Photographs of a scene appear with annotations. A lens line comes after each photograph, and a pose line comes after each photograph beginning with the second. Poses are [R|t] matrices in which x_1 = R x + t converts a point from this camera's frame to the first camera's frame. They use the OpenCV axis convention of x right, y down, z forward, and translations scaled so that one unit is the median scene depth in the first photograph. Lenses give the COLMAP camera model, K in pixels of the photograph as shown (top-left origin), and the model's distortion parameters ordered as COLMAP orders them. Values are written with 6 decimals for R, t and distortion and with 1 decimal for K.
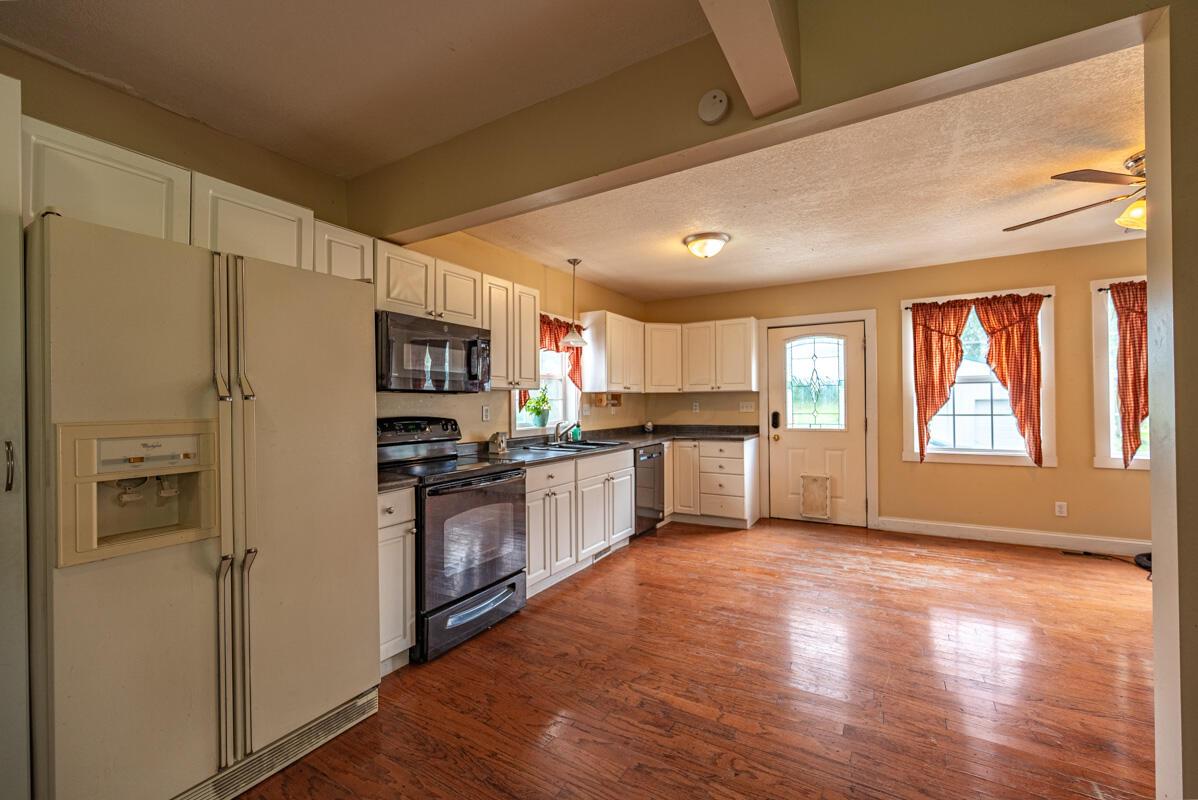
lens RADIAL K [[484.9, 0, 603.5], [0, 484.9, 402.0], [0, 0, 1]] dist [-0.001284, -0.000199]
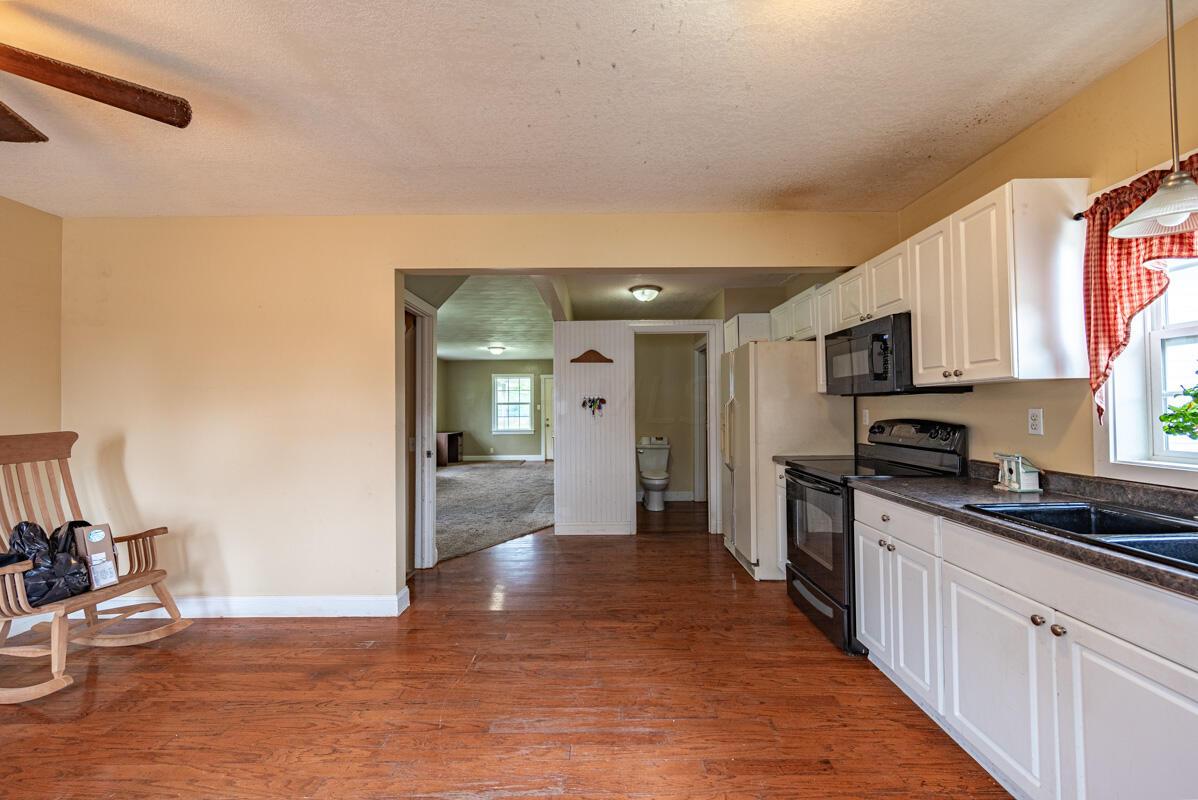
lens RADIAL K [[484.9, 0, 603.5], [0, 484.9, 402.0], [0, 0, 1]] dist [-0.001284, -0.000199]
pose [[-0.859438, 0.013634, -0.511057, 0.496030], [0.022933, 0.999666, -0.011897, -0.004973], [0.510725, -0.021945, -0.859464, 1.224625]]
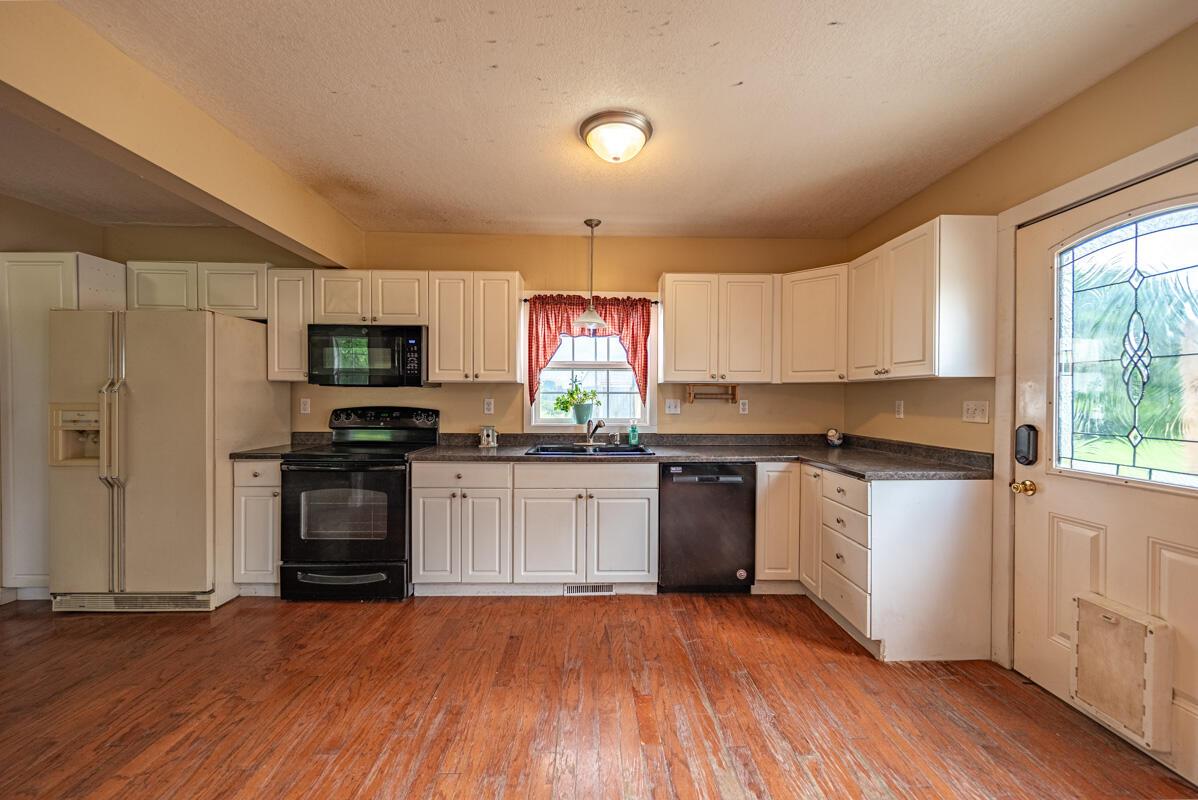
lens RADIAL K [[476.5, 0, 604.5], [0, 476.5, 402.2], [0, 0, 1]] dist [0.001048, -0.000241]
pose [[0.534343, 0.023148, -0.844951, 0.716983], [-0.007610, 0.999716, 0.022575, -0.009186], [0.845234, -0.005632, 0.534367, 0.667662]]
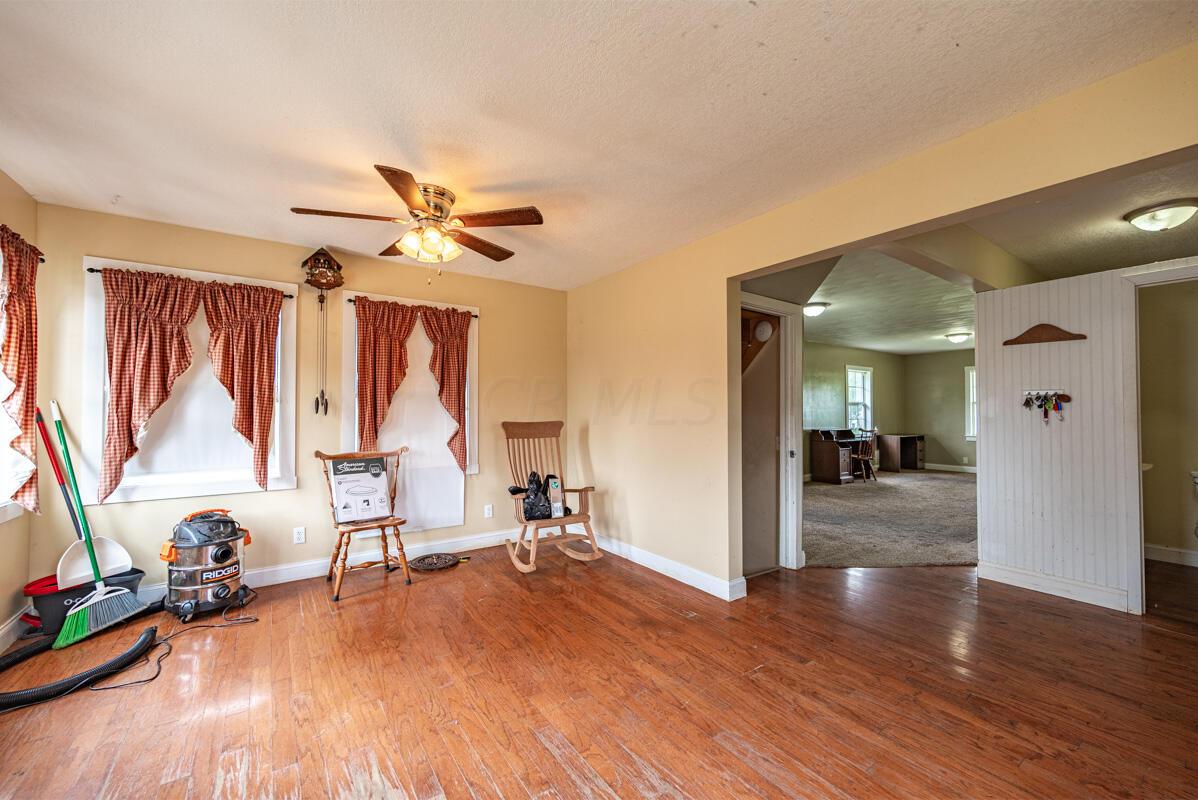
lens RADIAL K [[469.8, 0, 602.0], [0, 469.8, 402.1], [0, 0, 1]] dist [-0.000059, -0.000156]
pose [[-0.913525, 0.020693, 0.406255, 0.238570], [0.010104, 0.999551, -0.028193, -0.000203], [-0.406656, -0.021651, -0.913325, 1.214477]]
